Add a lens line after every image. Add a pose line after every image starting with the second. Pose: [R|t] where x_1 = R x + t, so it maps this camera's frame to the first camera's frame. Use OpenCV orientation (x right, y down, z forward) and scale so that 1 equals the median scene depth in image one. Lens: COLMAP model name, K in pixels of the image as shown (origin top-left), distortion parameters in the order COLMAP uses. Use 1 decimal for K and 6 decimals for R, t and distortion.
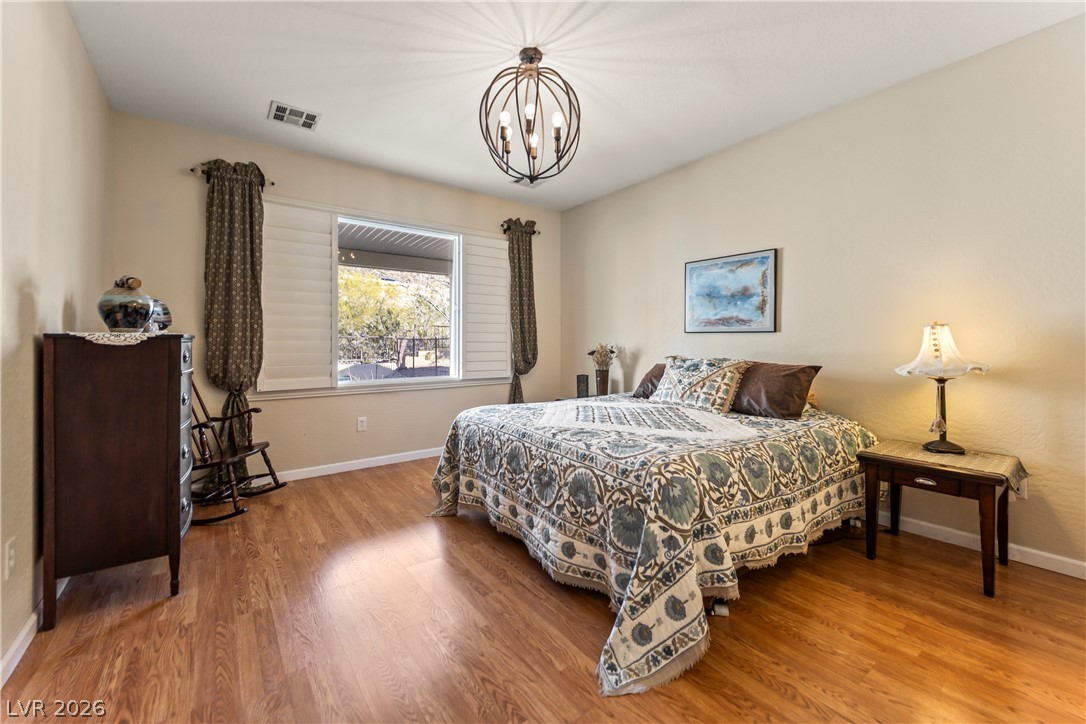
lens RADIAL K [[435.4, 0, 527.4], [0, 435.4, 339.5], [0, 0, 1]] dist [0.001148, -0.000132]
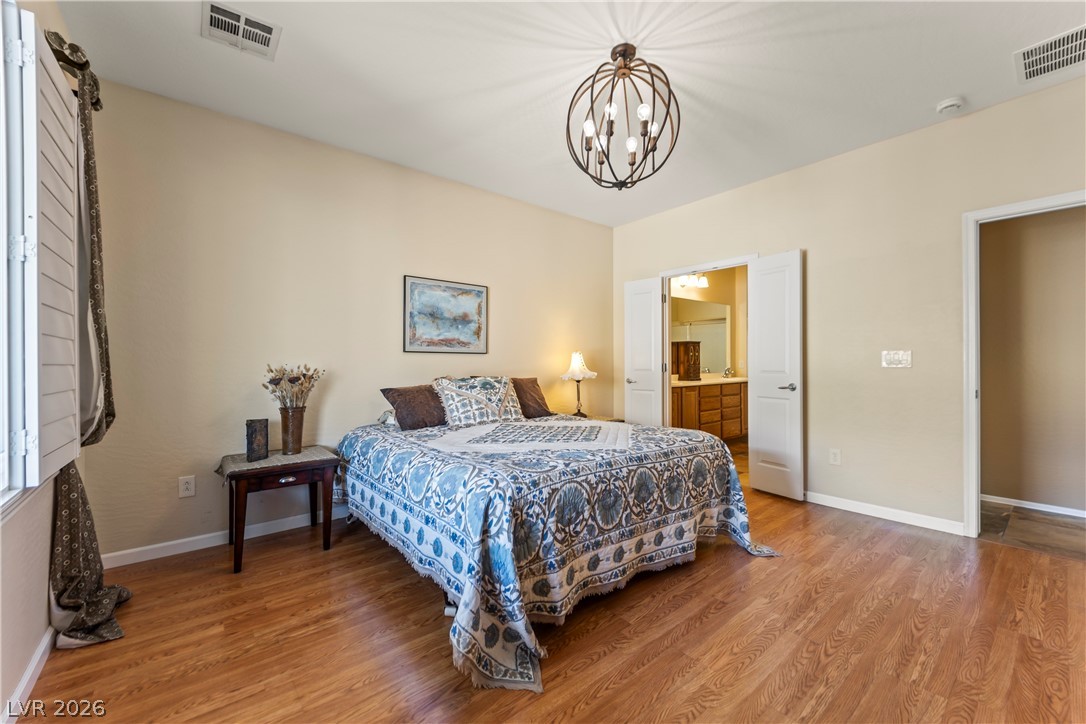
lens RADIAL K [[435.4, 0, 542.1], [0, 435.4, 363.7], [0, 0, 1]] dist [0.001148, -0.000132]
pose [[-0.078098, -0.004600, 0.996935, -0.666217], [-0.000123, 0.999989, 0.004605, 0.005614], [-0.996946, 0.000237, -0.078097, 0.918398]]
